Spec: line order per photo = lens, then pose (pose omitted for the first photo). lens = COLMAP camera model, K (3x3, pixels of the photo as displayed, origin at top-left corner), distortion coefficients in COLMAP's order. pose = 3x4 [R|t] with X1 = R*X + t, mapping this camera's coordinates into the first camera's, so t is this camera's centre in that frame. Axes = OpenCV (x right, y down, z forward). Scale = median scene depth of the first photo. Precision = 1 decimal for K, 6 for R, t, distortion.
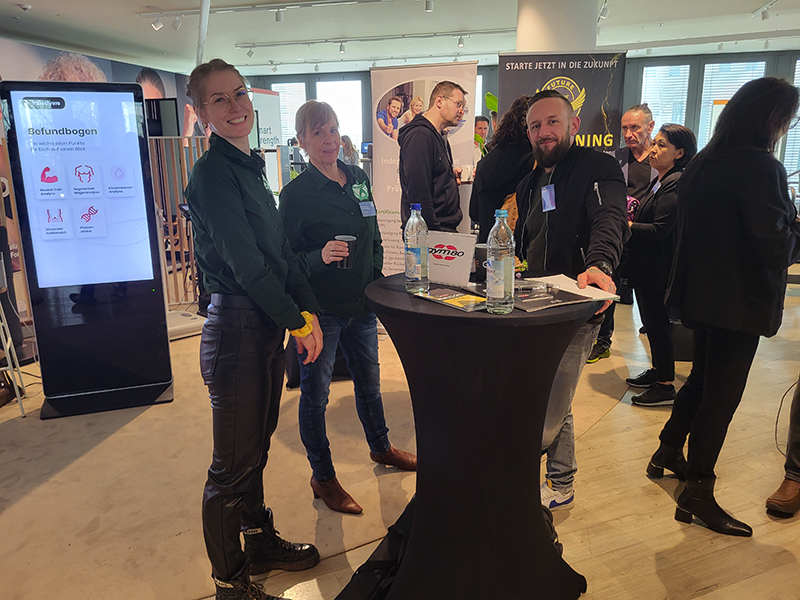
lens RADIAL K [[626.4, 0, 400.0], [0, 626.4, 300.0], [0, 0, 1]] dist [0.020080, -0.001632]
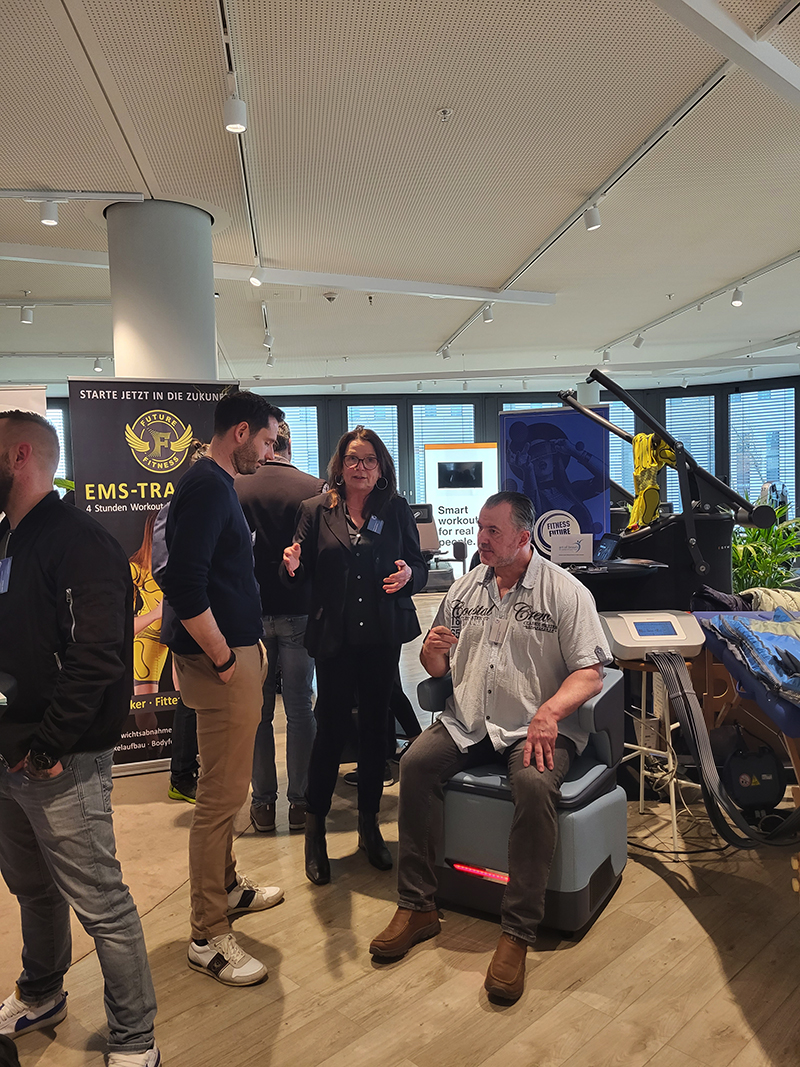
lens RADIAL K [[835.5, 0, 400.0], [0, 835.5, 533.5], [0, 0, 1]] dist [0.020080, -0.001632]
pose [[0.925191, -0.027592, 0.378496, 0.137162], [0.101495, 0.979013, -0.176726, 0.008533], [-0.365677, 0.201921, 0.908575, -0.020757]]
